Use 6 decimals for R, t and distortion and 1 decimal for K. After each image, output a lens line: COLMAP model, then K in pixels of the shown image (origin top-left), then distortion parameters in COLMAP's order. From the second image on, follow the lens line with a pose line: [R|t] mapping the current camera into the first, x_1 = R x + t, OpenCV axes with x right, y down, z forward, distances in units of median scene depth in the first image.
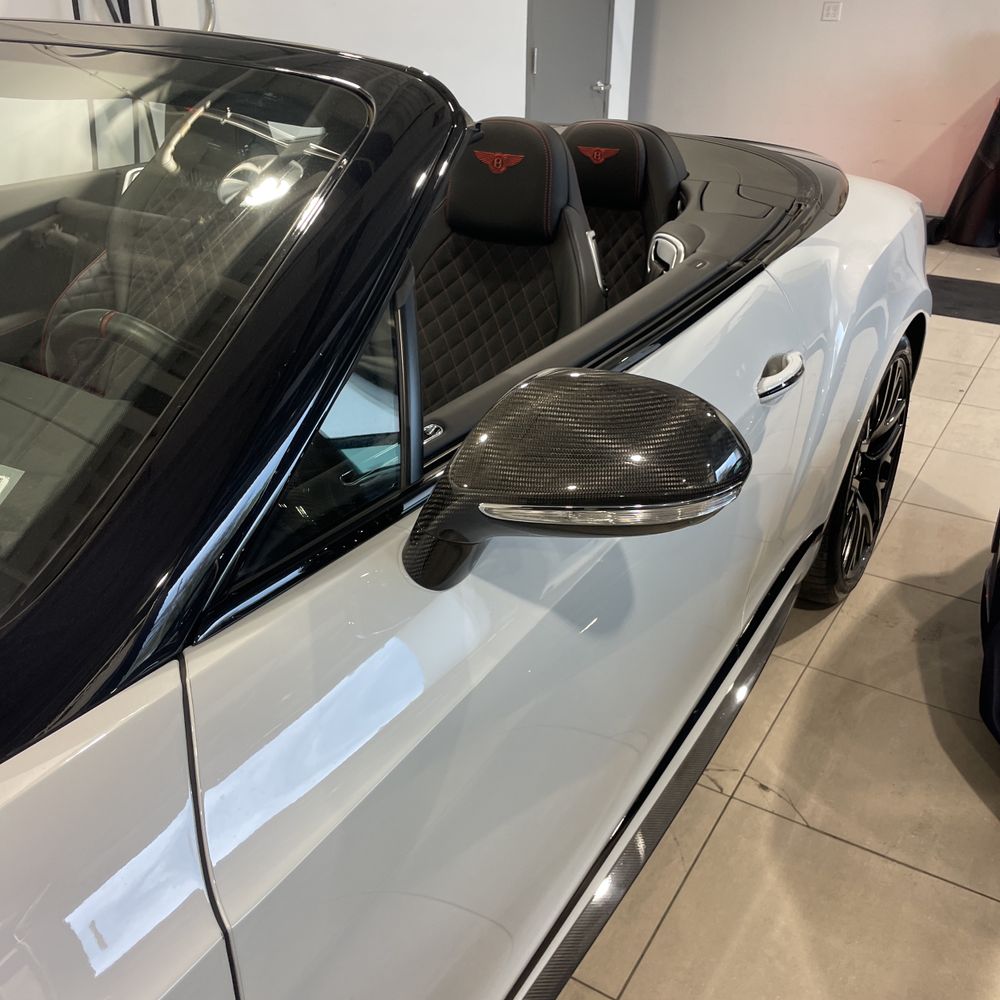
lens RADIAL K [[1077.8, 0, 512.5], [0, 1077.8, 499.4], [0, 0, 1]] dist [0.141680, -0.177263]
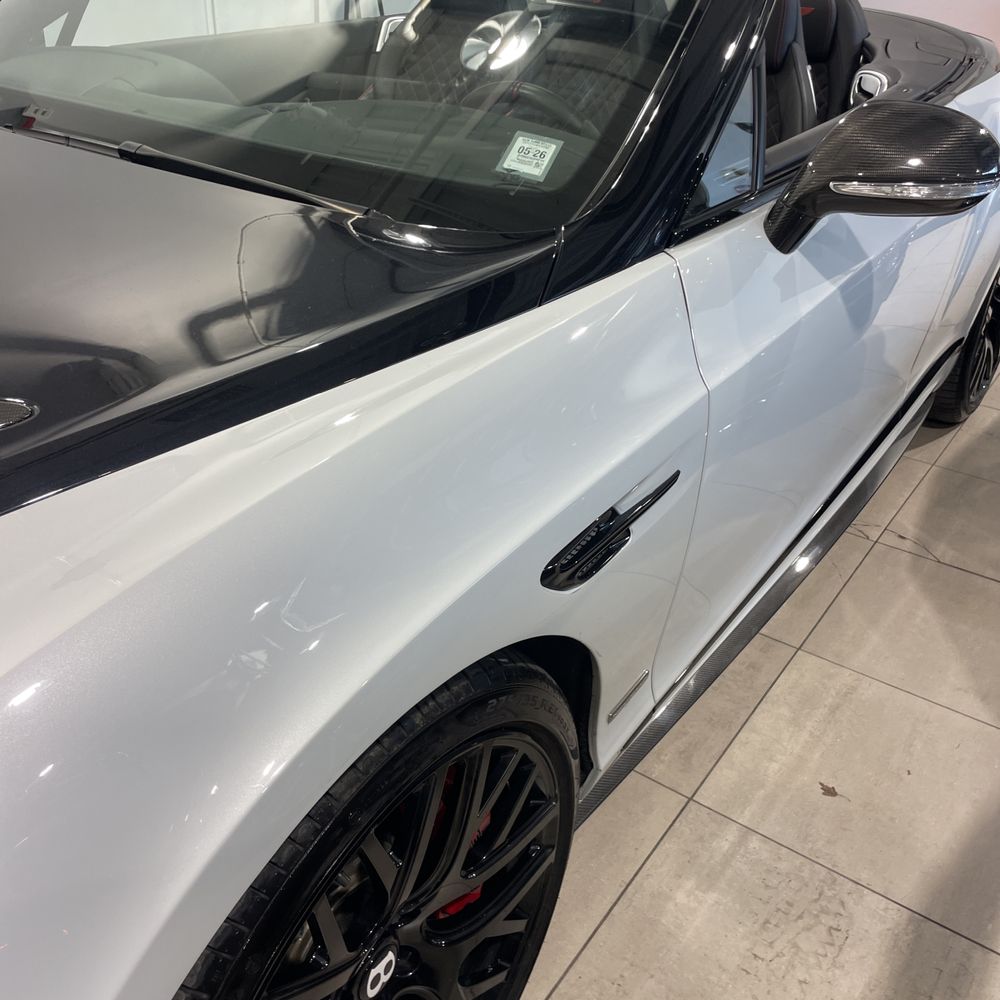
lens RADIAL K [[1009.9, 0, 514.0], [0, 1009.9, 499.0], [0, 0, 1]] dist [0.090411, -0.138196]
pose [[0.995877, 0.052796, -0.073762, -0.134273], [-0.045281, 0.993949, 0.100078, 0.126162], [0.078600, -0.096325, 0.992242, -0.200346]]
